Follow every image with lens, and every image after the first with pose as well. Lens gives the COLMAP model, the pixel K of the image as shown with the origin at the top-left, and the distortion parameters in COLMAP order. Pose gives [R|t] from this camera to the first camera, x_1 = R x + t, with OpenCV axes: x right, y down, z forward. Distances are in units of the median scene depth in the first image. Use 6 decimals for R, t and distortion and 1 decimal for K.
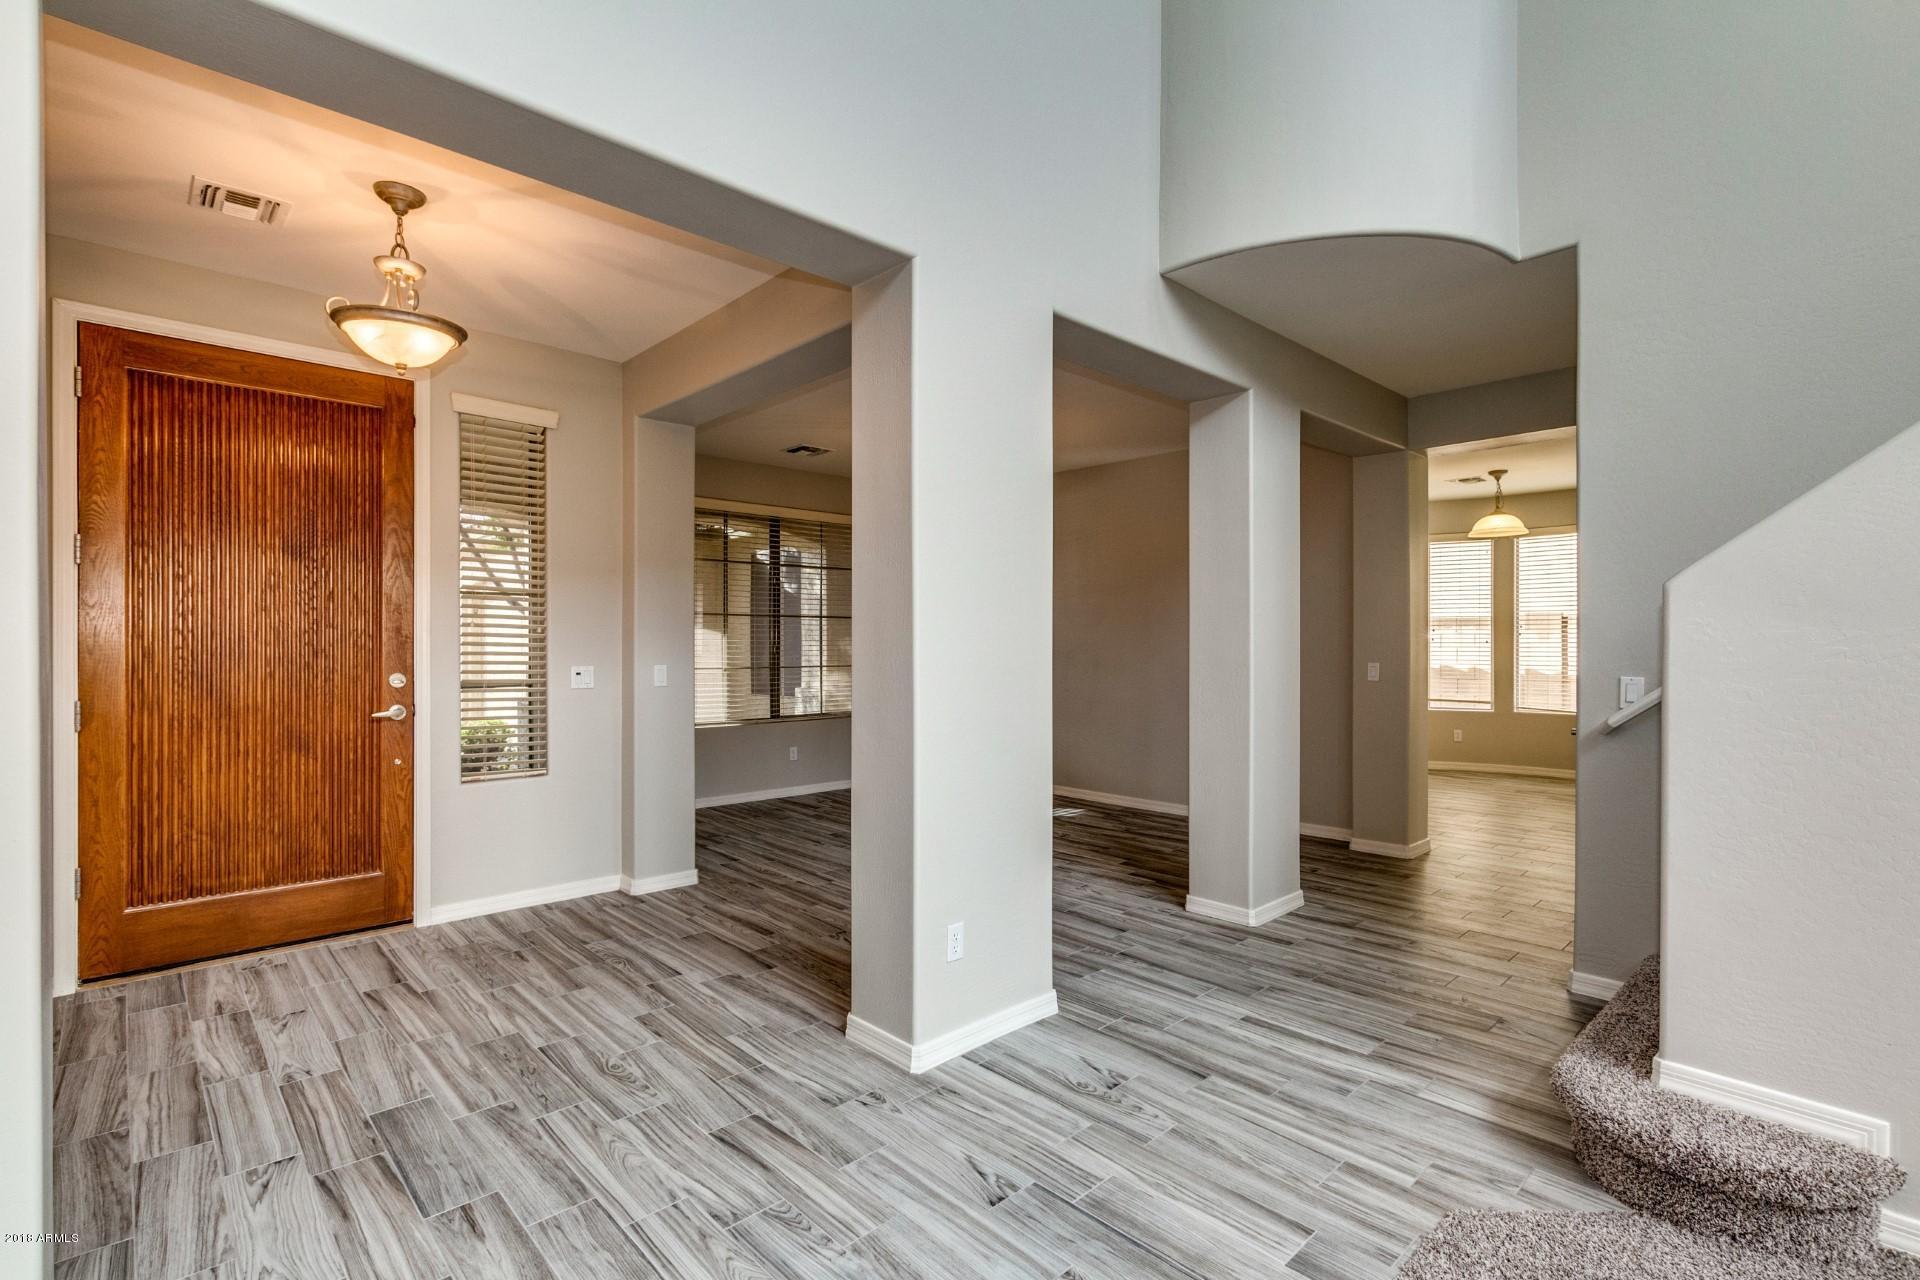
lens RADIAL K [[886.0, 0, 960.0], [0, 886.0, 640.0], [0, 0, 1]] dist [-0.000991, -0.000264]
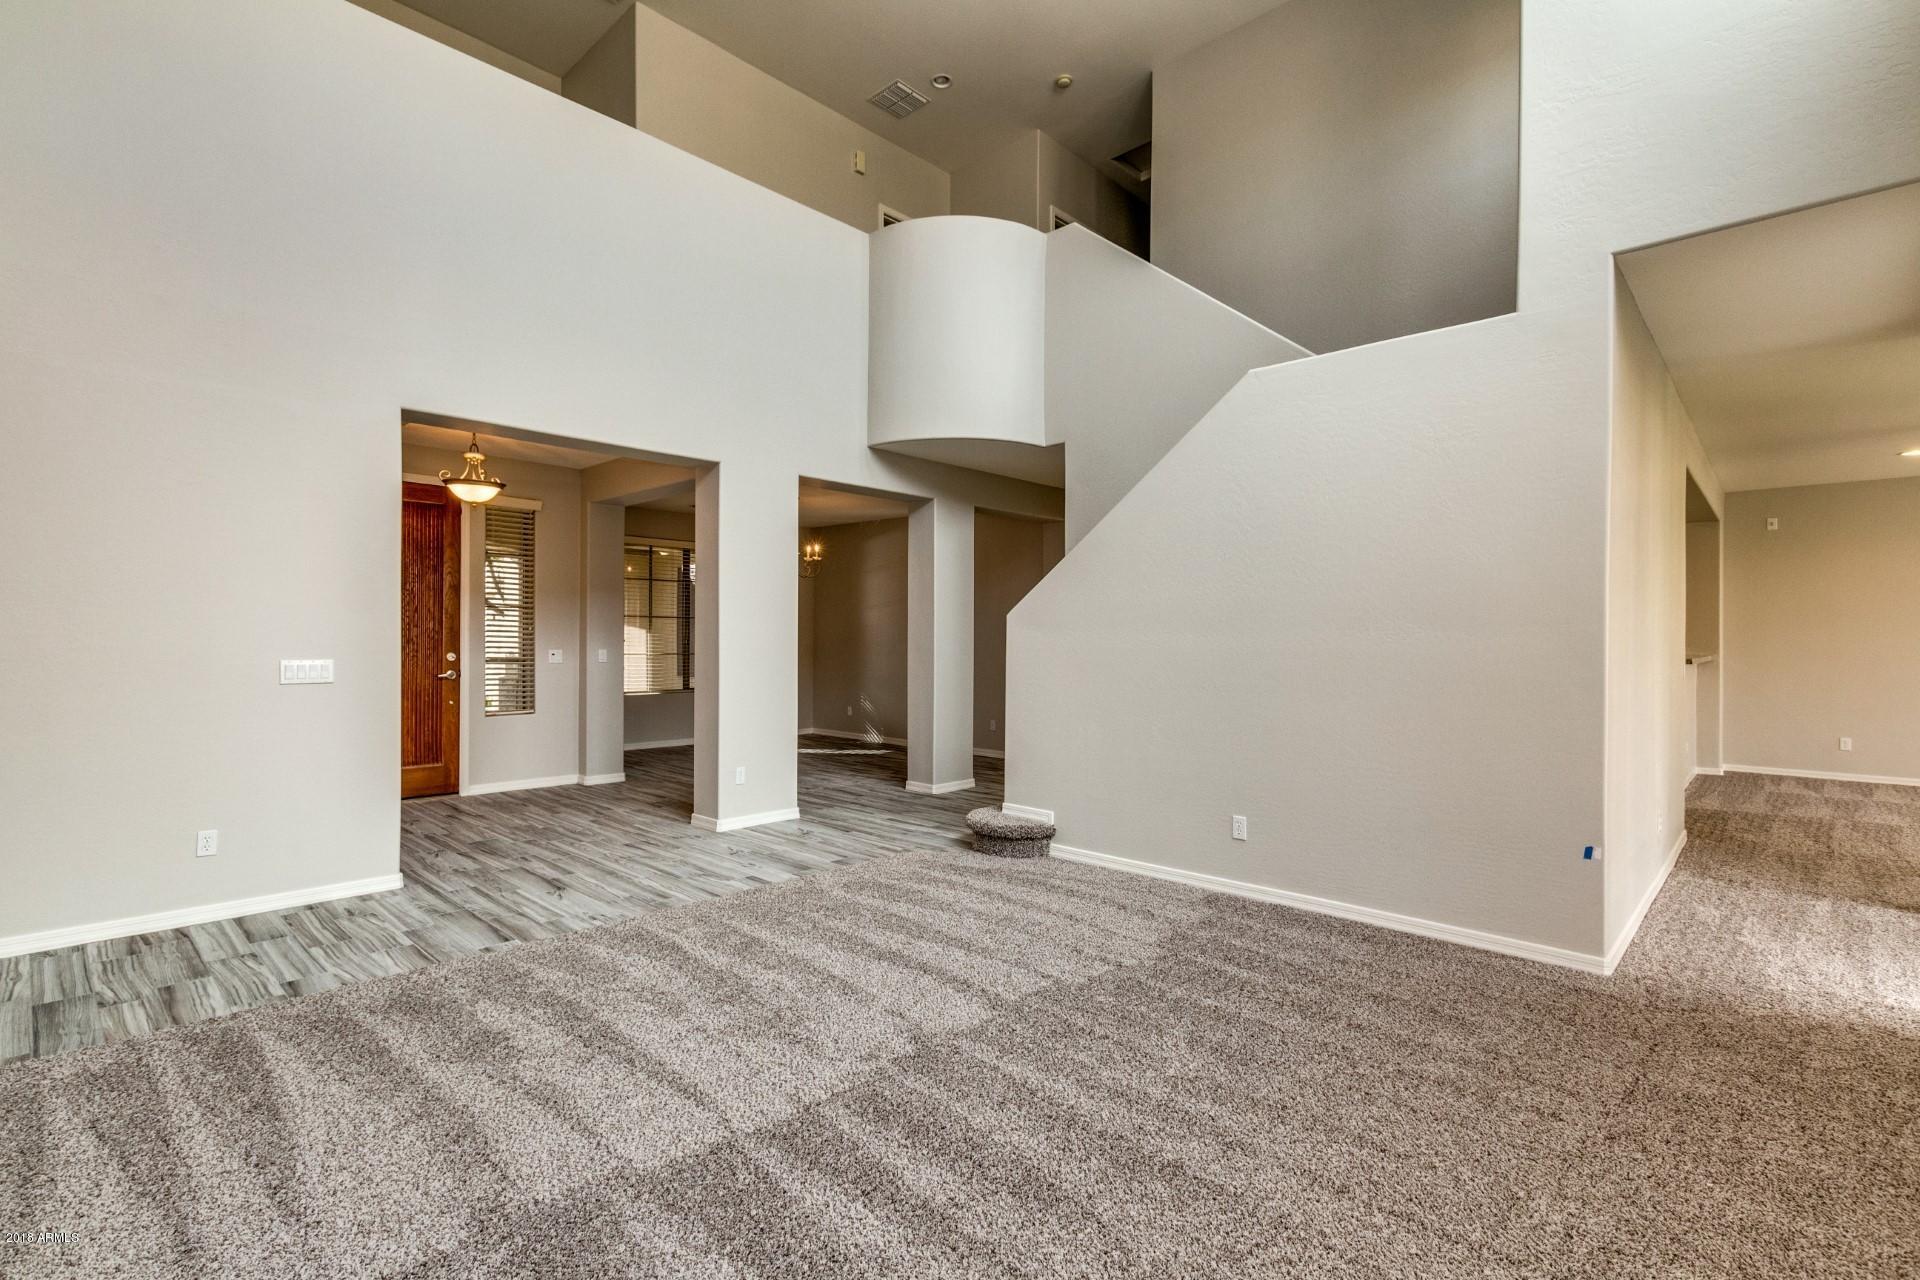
lens RADIAL K [[874.5, 0, 960.0], [0, 874.5, 640.0], [0, 0, 1]] dist [-0.000421, -0.000097]
pose [[0.998347, 0.005177, 0.057247, 0.284371], [-0.005440, 0.999975, 0.004451, -0.001363], [-0.057222, -0.004755, 0.998350, -0.811703]]
